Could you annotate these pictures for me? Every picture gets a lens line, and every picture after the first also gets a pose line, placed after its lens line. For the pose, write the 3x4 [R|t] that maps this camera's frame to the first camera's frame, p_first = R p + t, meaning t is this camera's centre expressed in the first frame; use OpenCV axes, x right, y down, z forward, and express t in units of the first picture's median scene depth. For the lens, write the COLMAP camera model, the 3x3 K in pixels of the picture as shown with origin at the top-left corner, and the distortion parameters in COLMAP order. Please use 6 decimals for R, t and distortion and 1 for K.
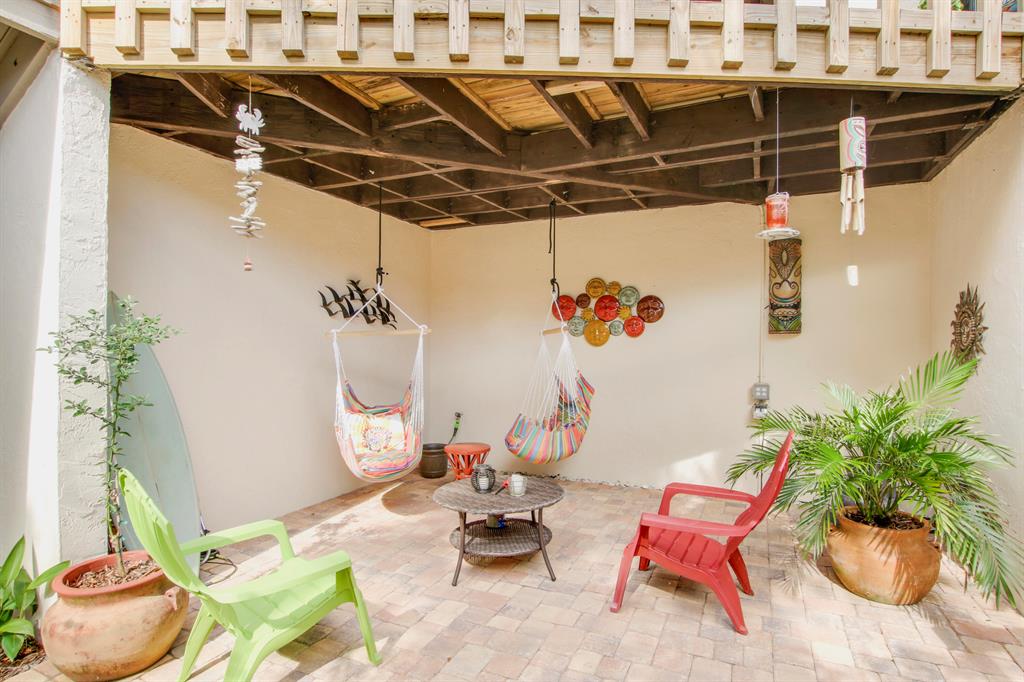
lens RADIAL K [[533.0, 0, 514.3], [0, 533.0, 345.6], [0, 0, 1]] dist [-0.020852, 0.000691]
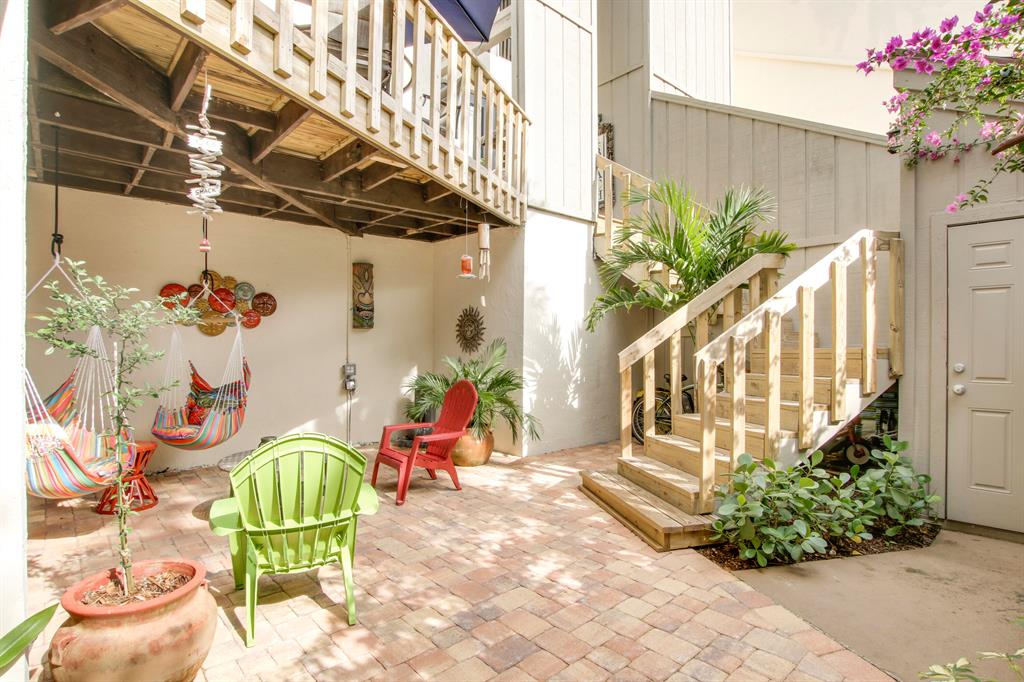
lens RADIAL K [[533.0, 0, 513.0], [0, 533.0, 339.9], [0, 0, 1]] dist [-0.020852, 0.000691]
pose [[0.391251, 0.005898, 0.920265, -0.665613], [-0.001500, 0.999982, -0.005772, 0.016550], [-0.920283, 0.000878, 0.391253, 0.053344]]
